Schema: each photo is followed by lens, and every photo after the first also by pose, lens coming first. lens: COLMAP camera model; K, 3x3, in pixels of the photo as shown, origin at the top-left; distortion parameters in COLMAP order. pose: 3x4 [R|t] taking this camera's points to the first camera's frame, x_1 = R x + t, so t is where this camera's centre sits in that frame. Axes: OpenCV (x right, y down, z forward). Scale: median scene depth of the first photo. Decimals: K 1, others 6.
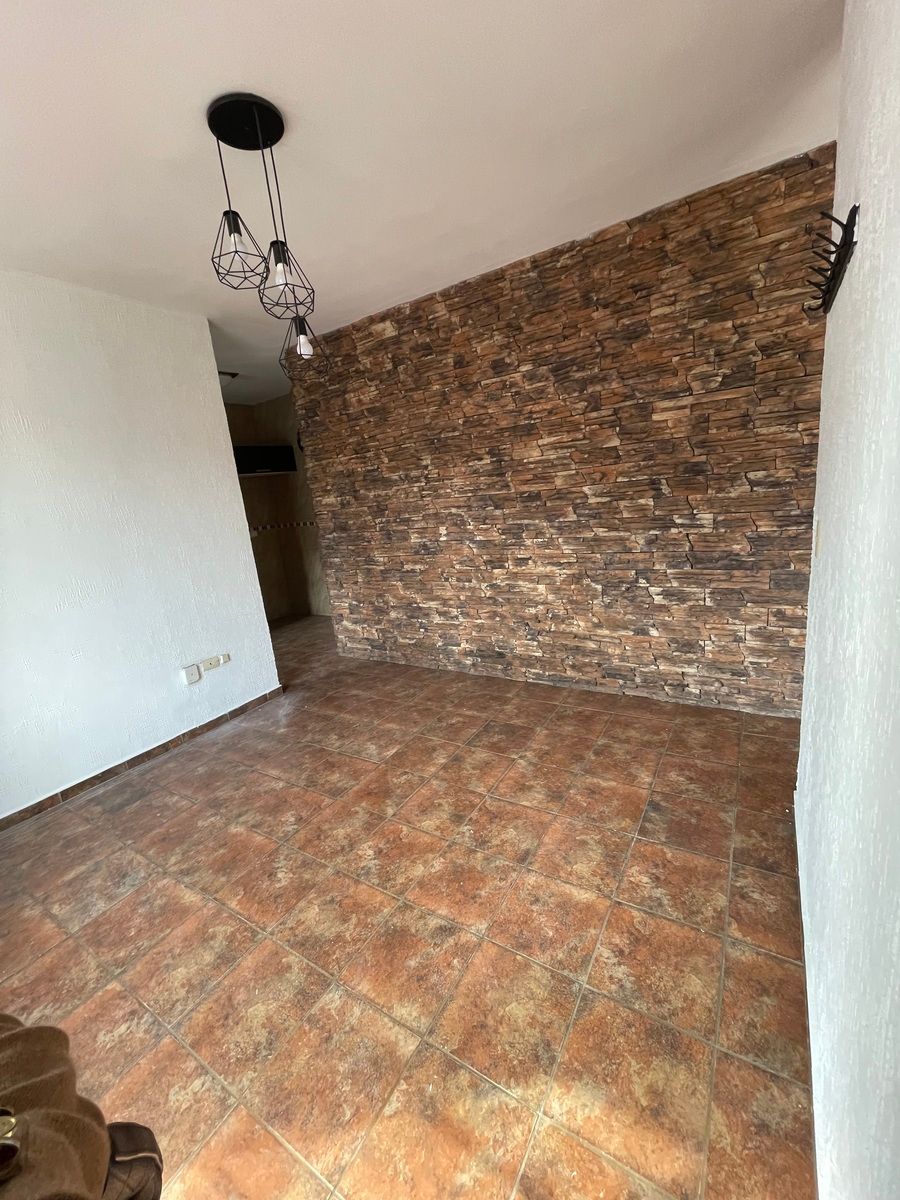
lens RADIAL K [[481.6, 0, 451.0], [0, 481.6, 599.9], [0, 0, 1]] dist [0.000216, 0.000335]
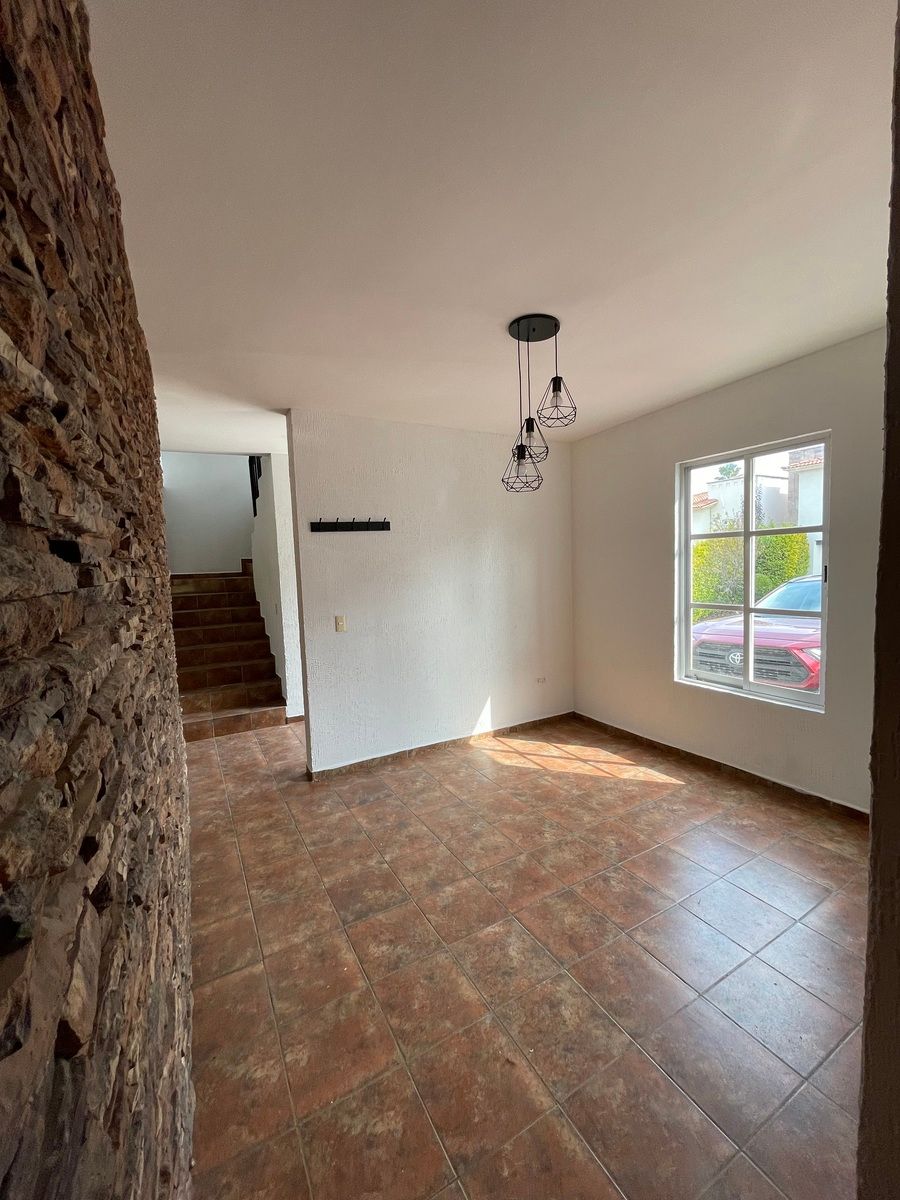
lens RADIAL K [[481.6, 0, 452.4], [0, 481.6, 601.5], [0, 0, 1]] dist [0.000216, 0.000335]
pose [[-0.869116, 0.098253, 0.484750, -0.597263], [0.234842, 0.944526, 0.229607, -0.436888], [-0.435300, 0.313395, -0.843977, 1.855037]]
